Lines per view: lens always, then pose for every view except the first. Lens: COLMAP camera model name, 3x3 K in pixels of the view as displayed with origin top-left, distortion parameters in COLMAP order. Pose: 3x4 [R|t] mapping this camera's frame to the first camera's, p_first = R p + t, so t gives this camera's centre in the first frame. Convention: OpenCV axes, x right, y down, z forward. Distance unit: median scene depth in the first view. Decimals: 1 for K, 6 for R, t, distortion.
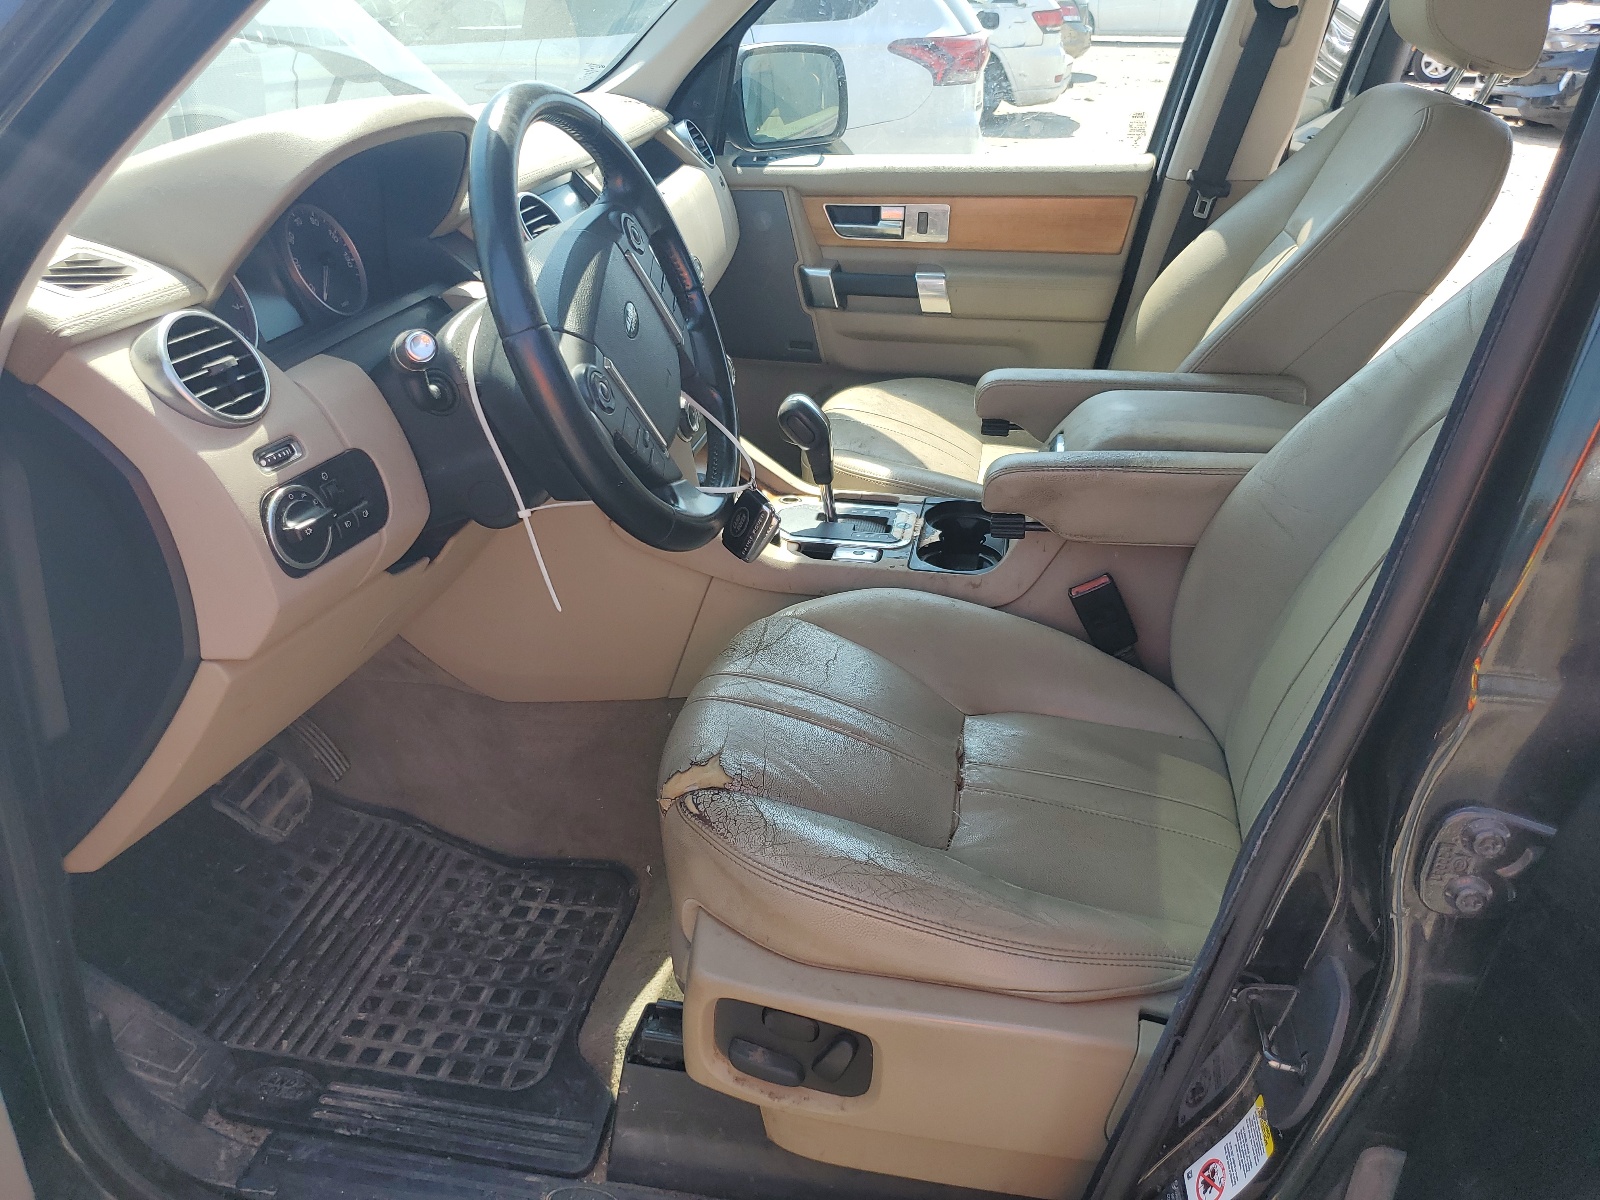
lens RADIAL K [[1222.8, 0, 800.0], [0, 1222.8, 600.0], [0, 0, 1]] dist [0.003066, 0.000327]
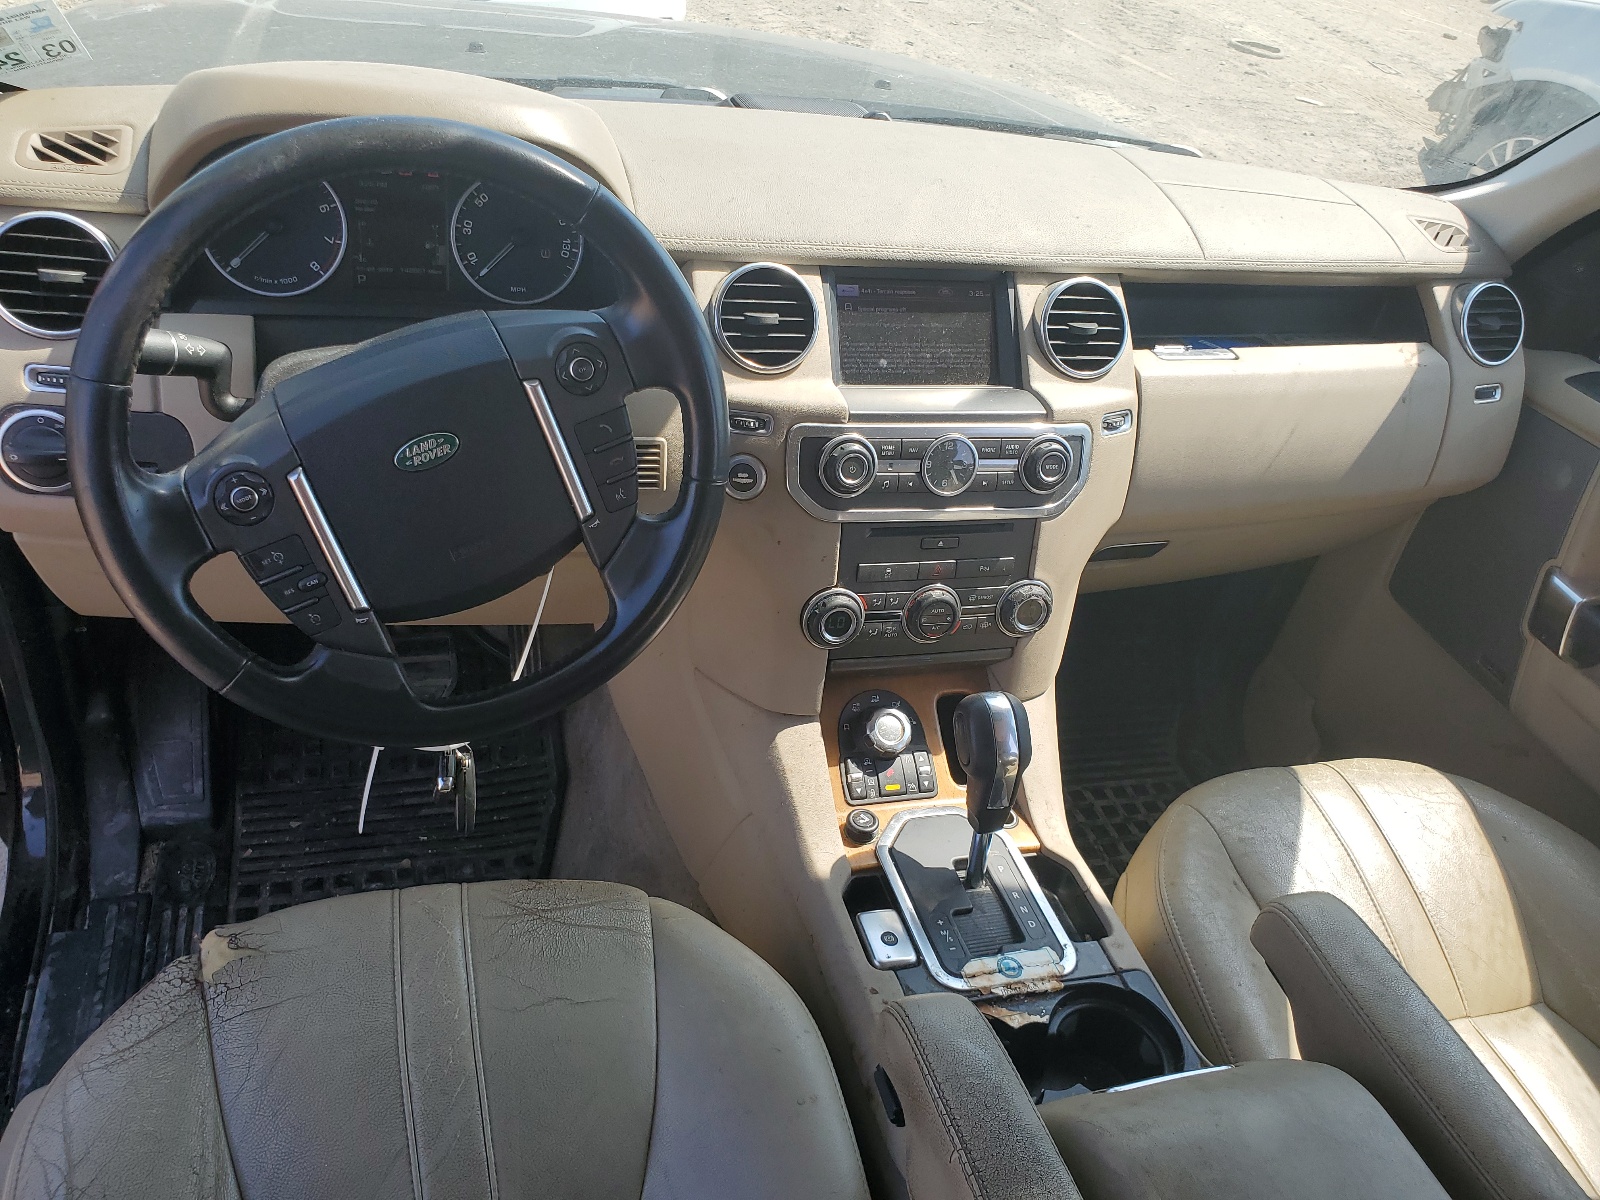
lens RADIAL K [[1222.8, 0, 800.0], [0, 1222.8, 600.0], [0, 0, 1]] dist [0.003066, 0.000327]
pose [[0.449207, 0.562627, -0.694020, 0.386887], [-0.530546, 0.792995, 0.299466, -0.360059], [0.718842, 0.233687, 0.654719, 0.501390]]
